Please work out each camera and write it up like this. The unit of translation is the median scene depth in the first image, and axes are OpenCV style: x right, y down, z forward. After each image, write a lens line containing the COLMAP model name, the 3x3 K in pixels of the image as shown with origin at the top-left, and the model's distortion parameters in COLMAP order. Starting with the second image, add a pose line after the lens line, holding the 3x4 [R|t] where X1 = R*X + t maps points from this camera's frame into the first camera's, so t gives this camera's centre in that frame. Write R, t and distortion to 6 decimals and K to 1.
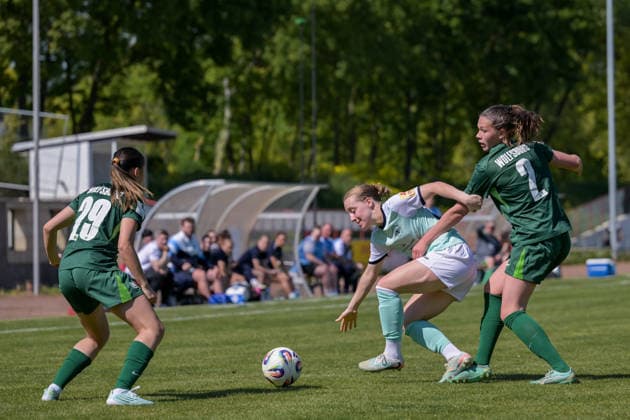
lens RADIAL K [[4553.6, 0, 315.0], [0, 4553.6, 210.0], [0, 0, 1]] dist [-0.456547, 18.385522]
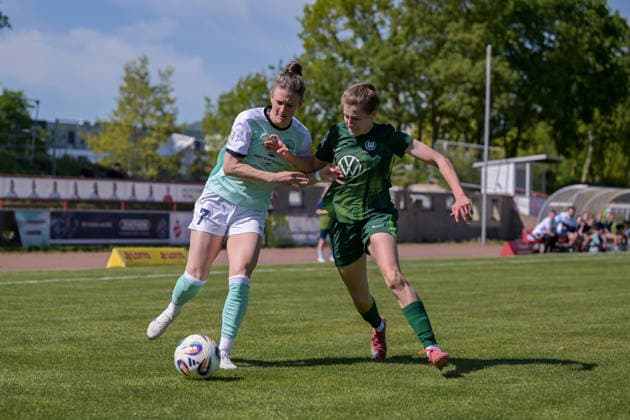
lens RADIAL K [[4553.6, 0, 315.0], [0, 4553.6, 210.0], [0, 0, 1]] dist [-0.456547, 18.385522]
pose [[0.994430, 0.031761, -0.100499, 0.055580], [-0.030944, 0.999474, 0.009678, -0.011072], [0.100753, -0.006514, 0.994890, -0.838668]]
